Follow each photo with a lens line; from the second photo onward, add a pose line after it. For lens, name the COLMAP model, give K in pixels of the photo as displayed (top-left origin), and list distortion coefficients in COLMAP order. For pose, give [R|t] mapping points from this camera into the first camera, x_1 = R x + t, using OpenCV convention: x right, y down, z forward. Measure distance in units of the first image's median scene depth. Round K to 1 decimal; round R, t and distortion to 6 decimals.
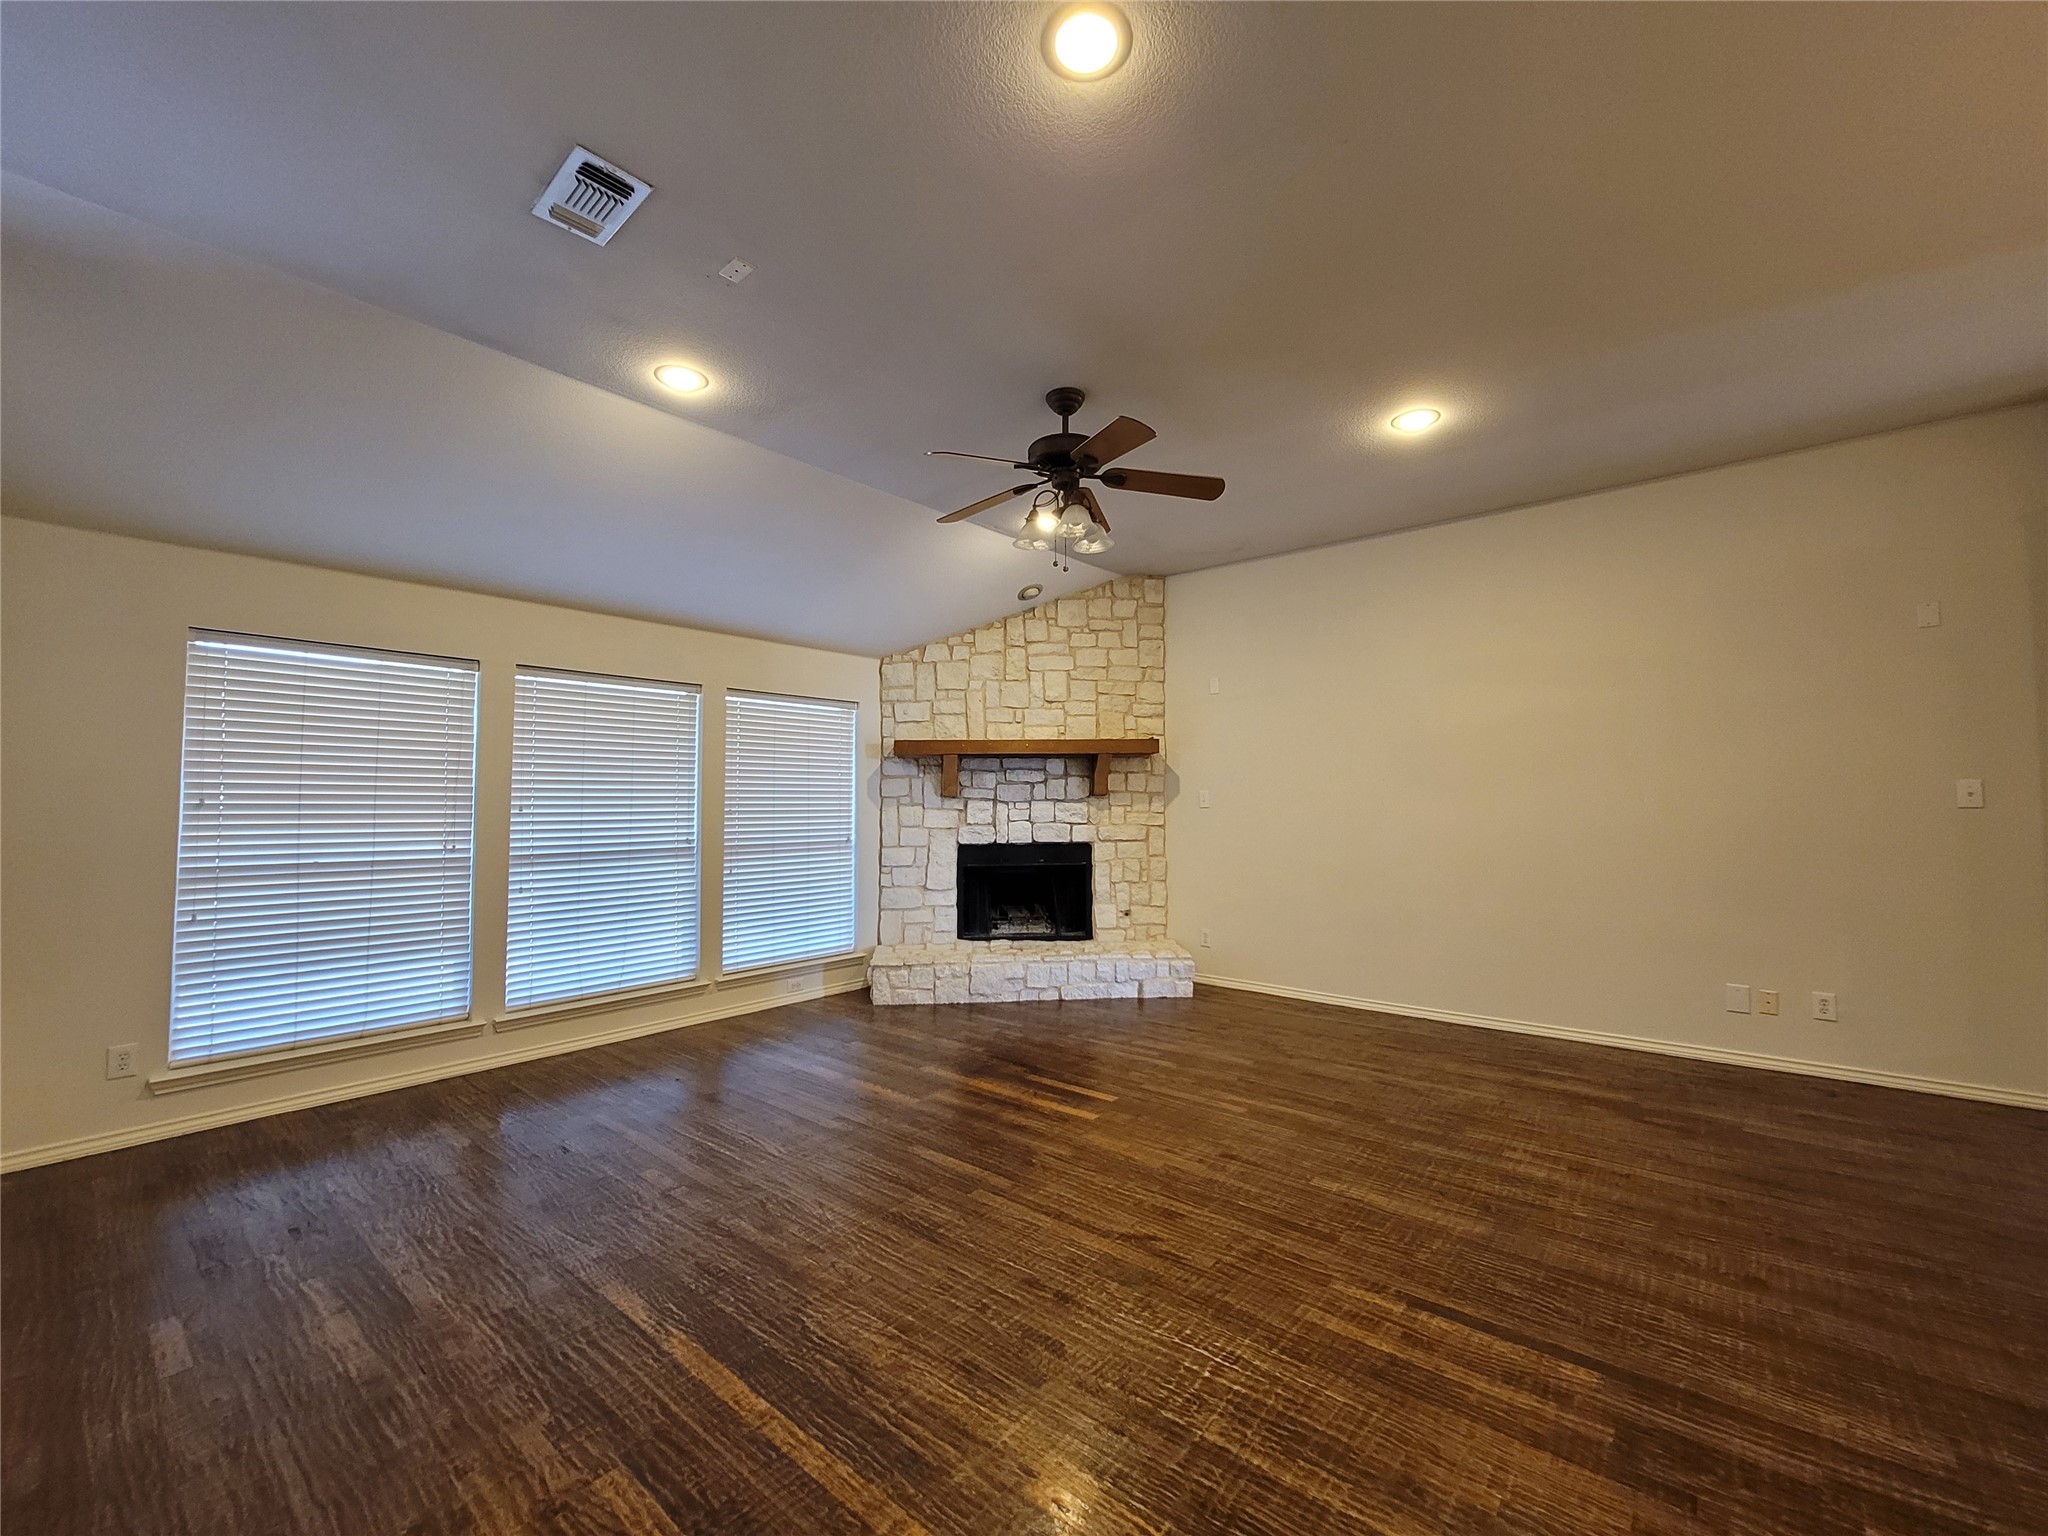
lens RADIAL K [[828.6, 0, 1021.5], [0, 828.6, 768.5], [0, 0, 1]] dist [-0.003845, -0.001658]
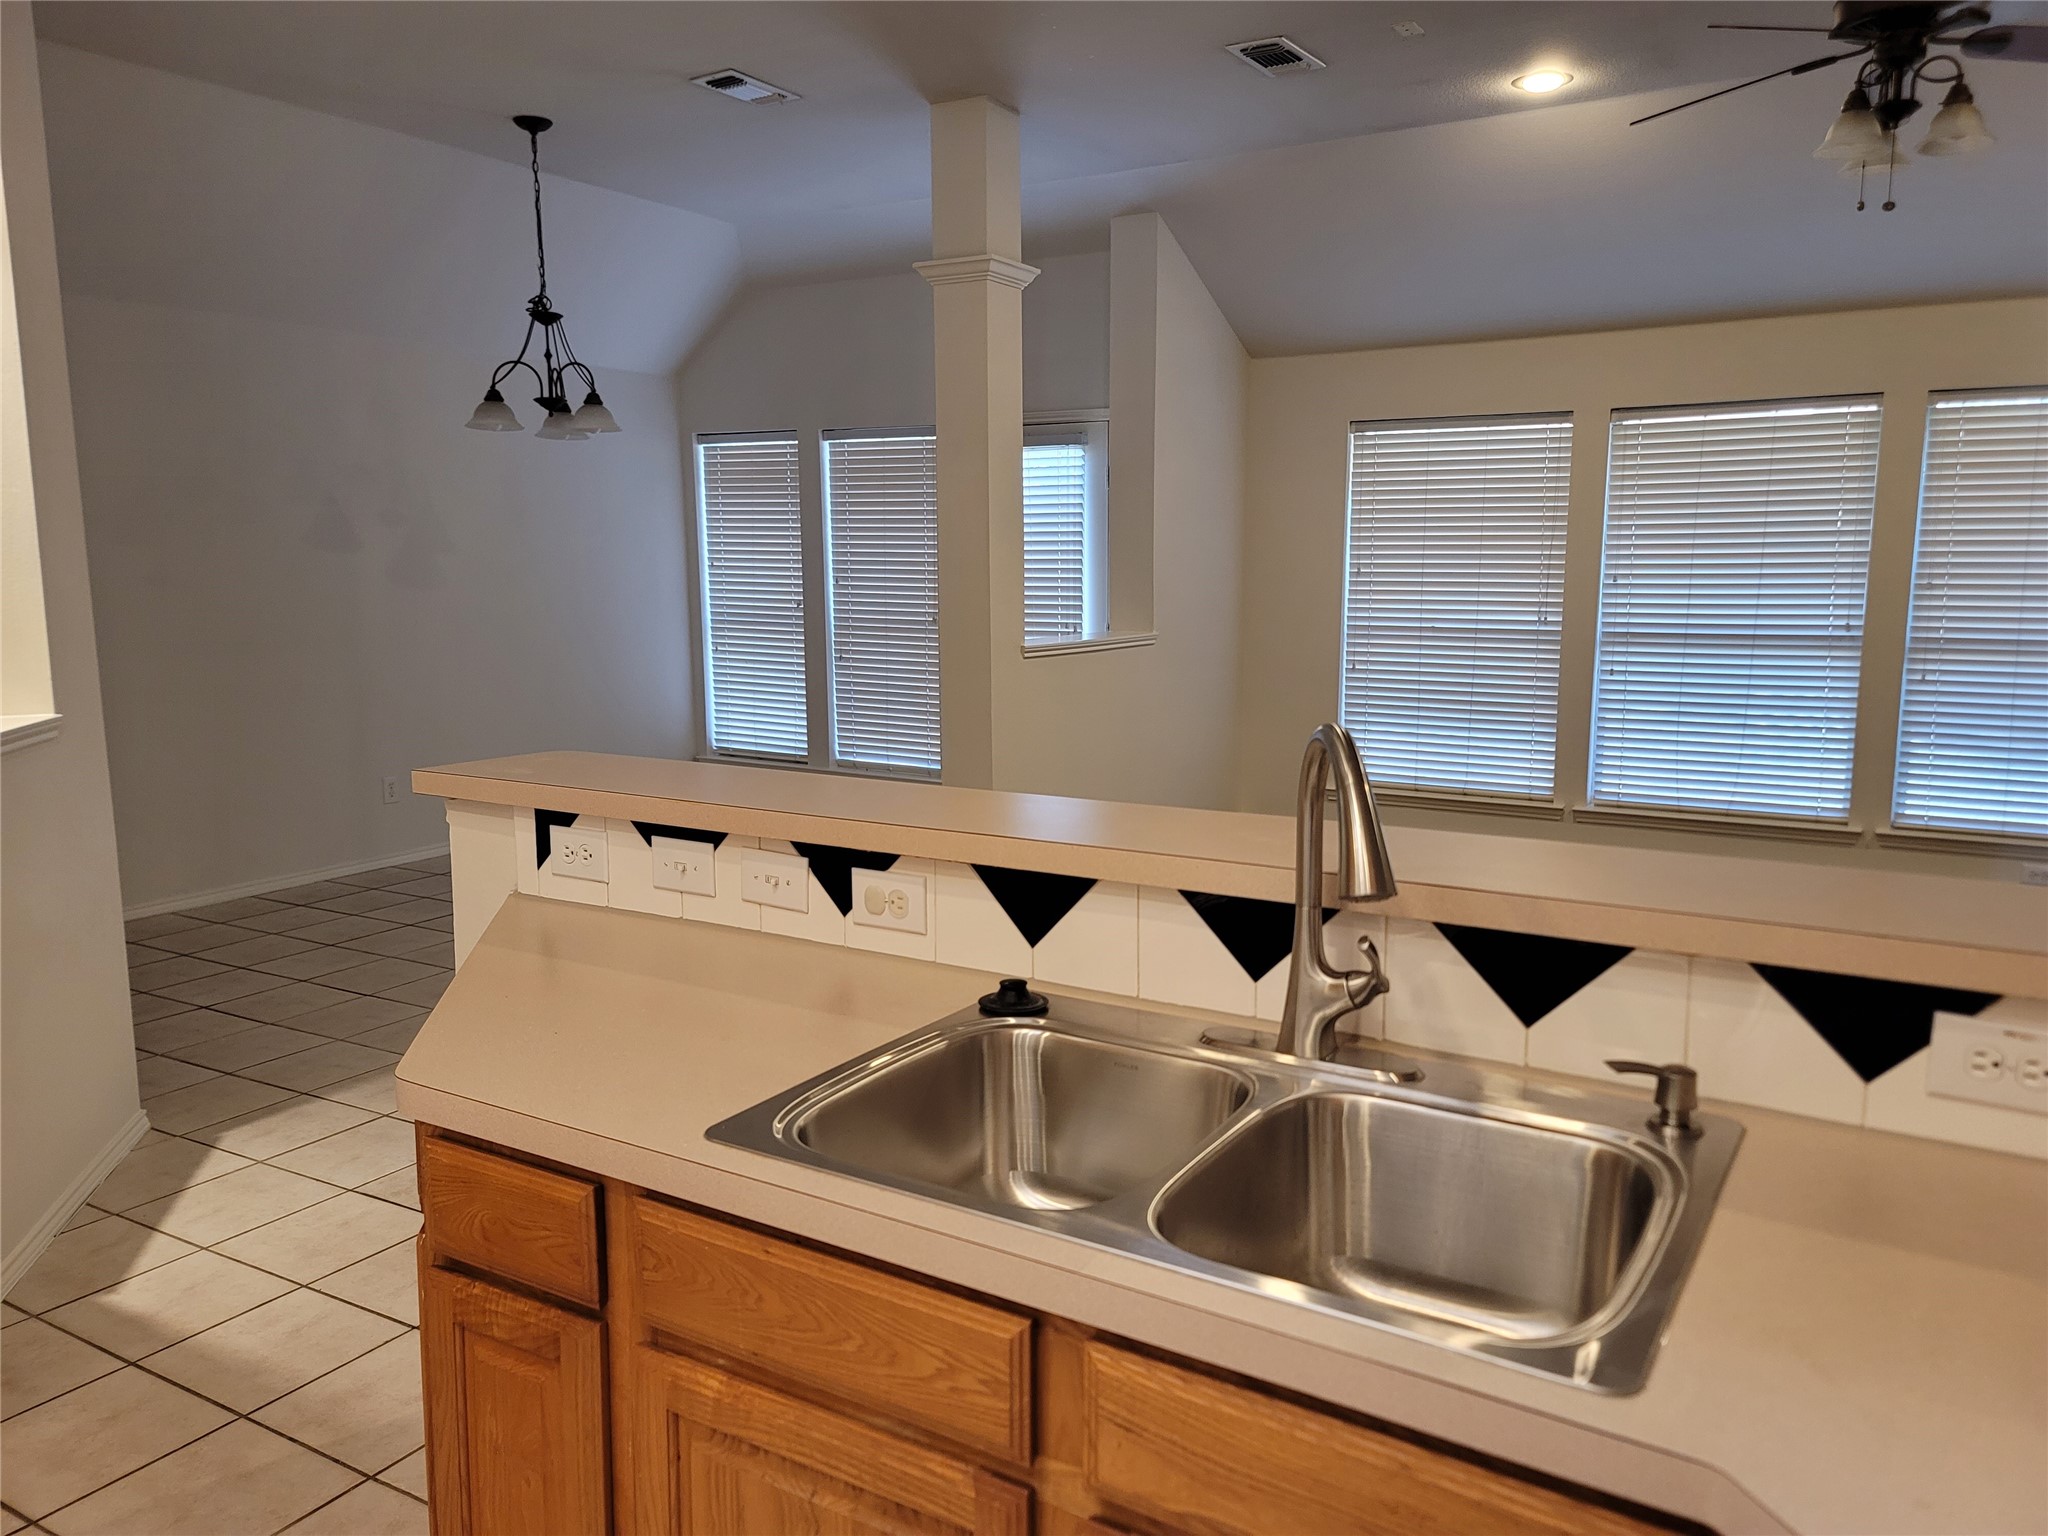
lens RADIAL K [[1494.1, 0, 1036.5], [0, 1494.1, 776.0], [0, 0, 1]] dist [0.066277, -0.026221]
pose [[0.179006, 0.148441, -0.972585, 0.609478], [0.043798, 0.986370, 0.158606, -0.017688], [0.982873, -0.070989, 0.170064, 0.082307]]
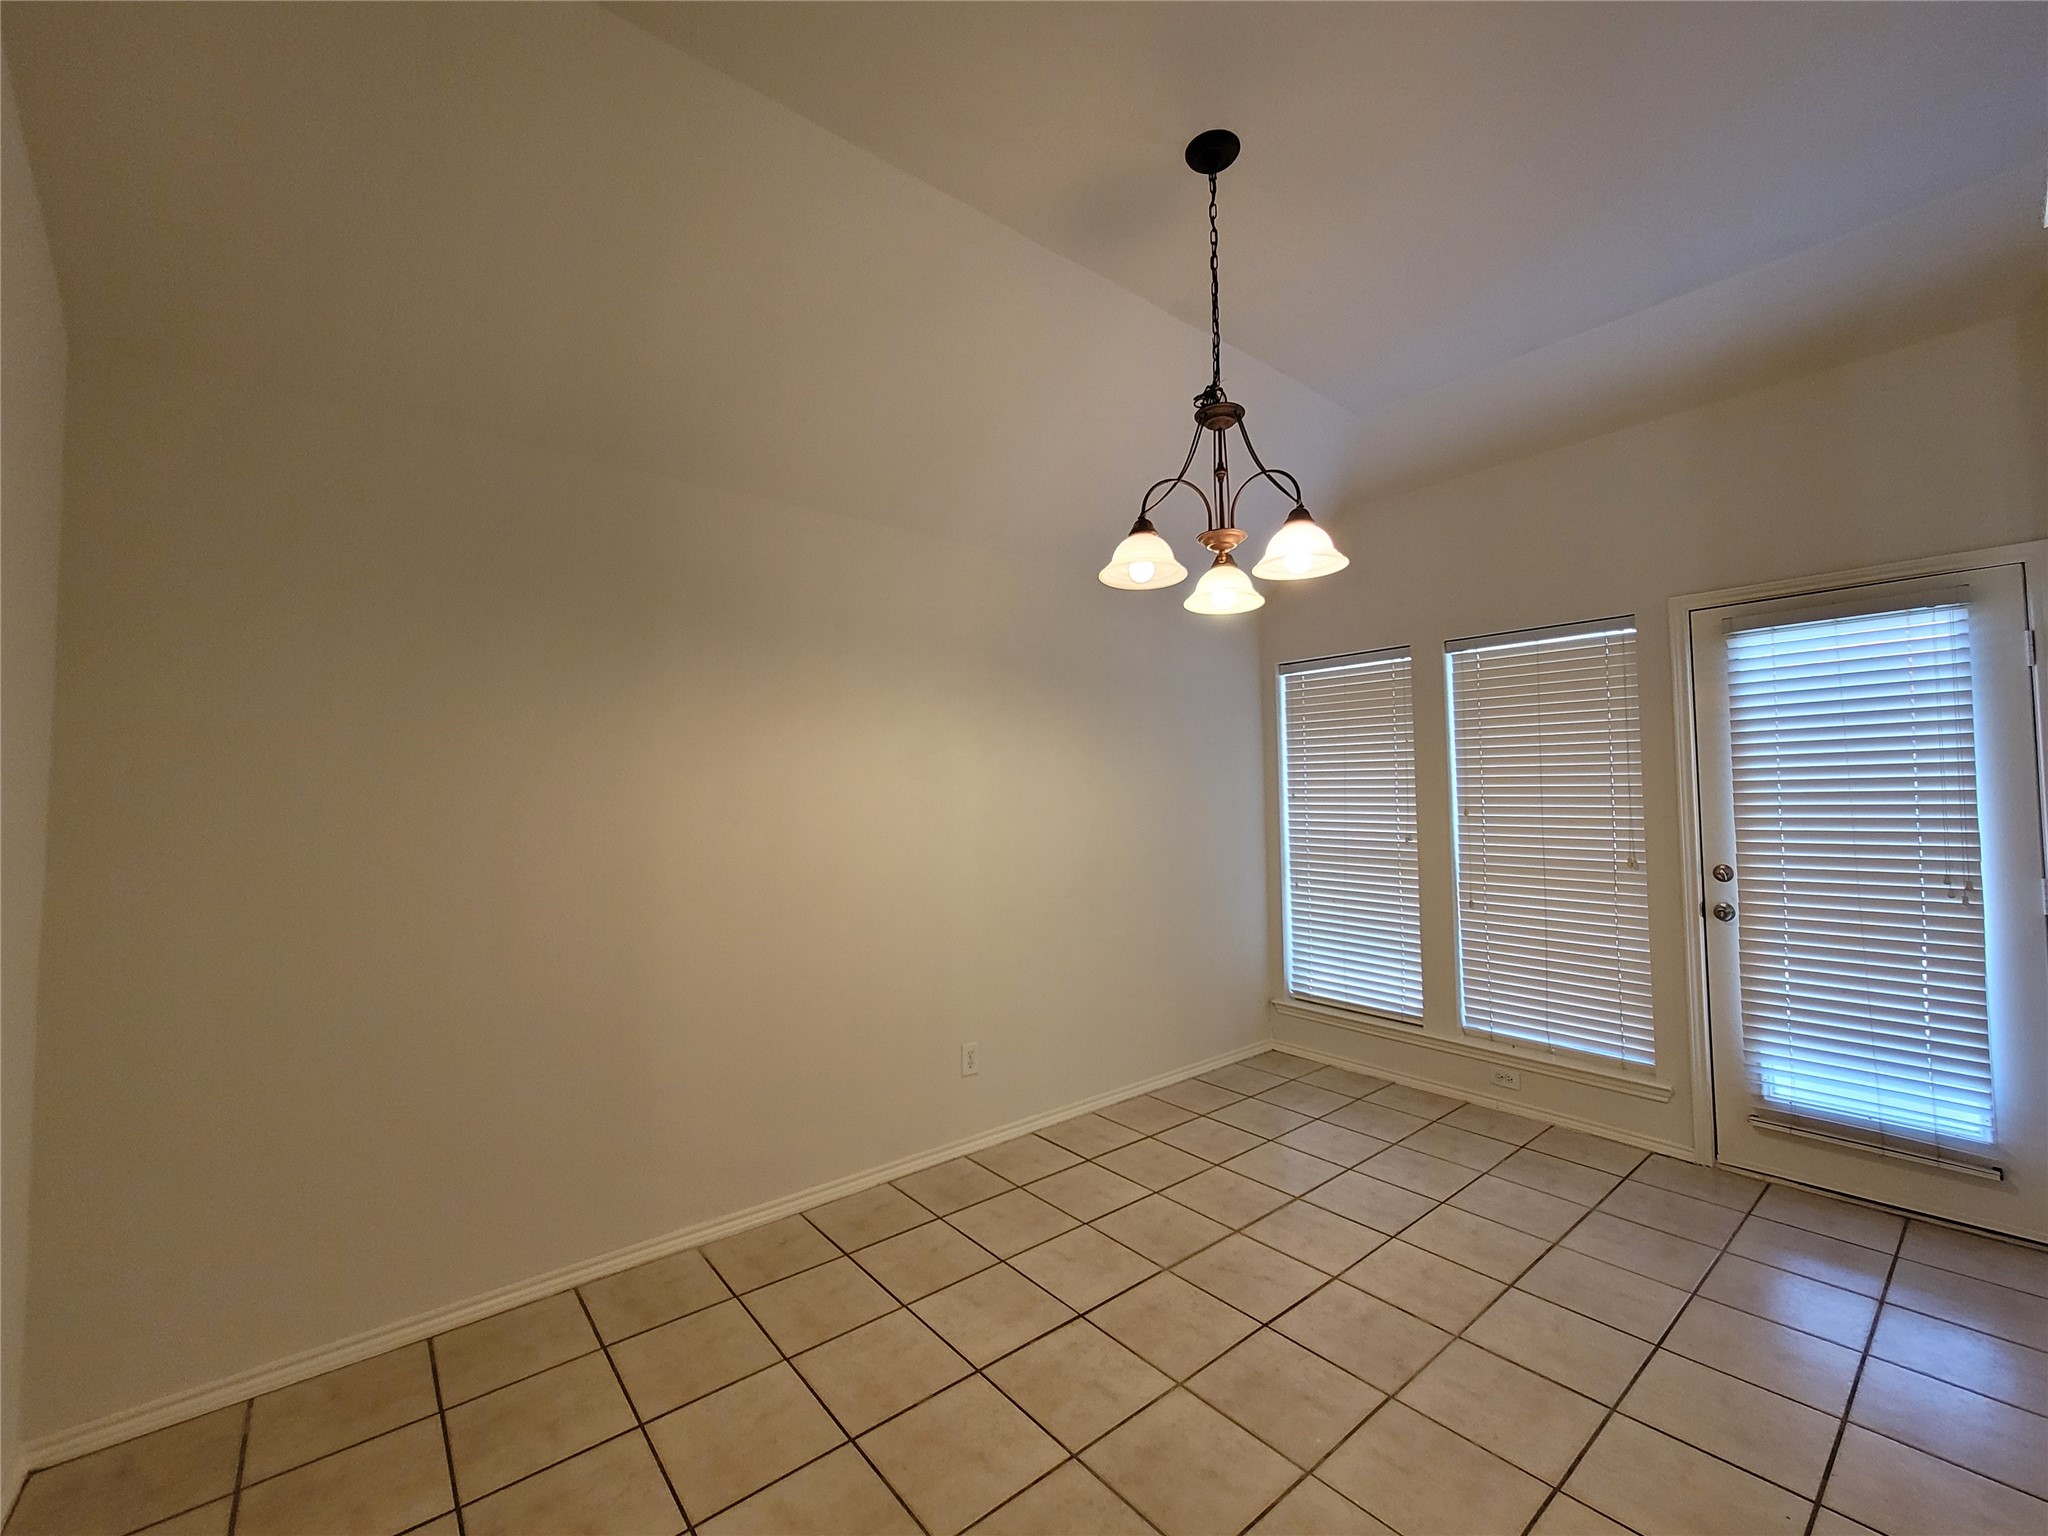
lens RADIAL K [[828.6, 0, 1016.7], [0, 828.6, 767.2], [0, 0, 1]] dist [-0.003845, -0.001658]
pose [[-0.184882, -0.038614, -0.982002, -0.065560], [0.048658, 0.997643, -0.048390, -0.005600], [0.981555, -0.056729, -0.182568, -0.067722]]
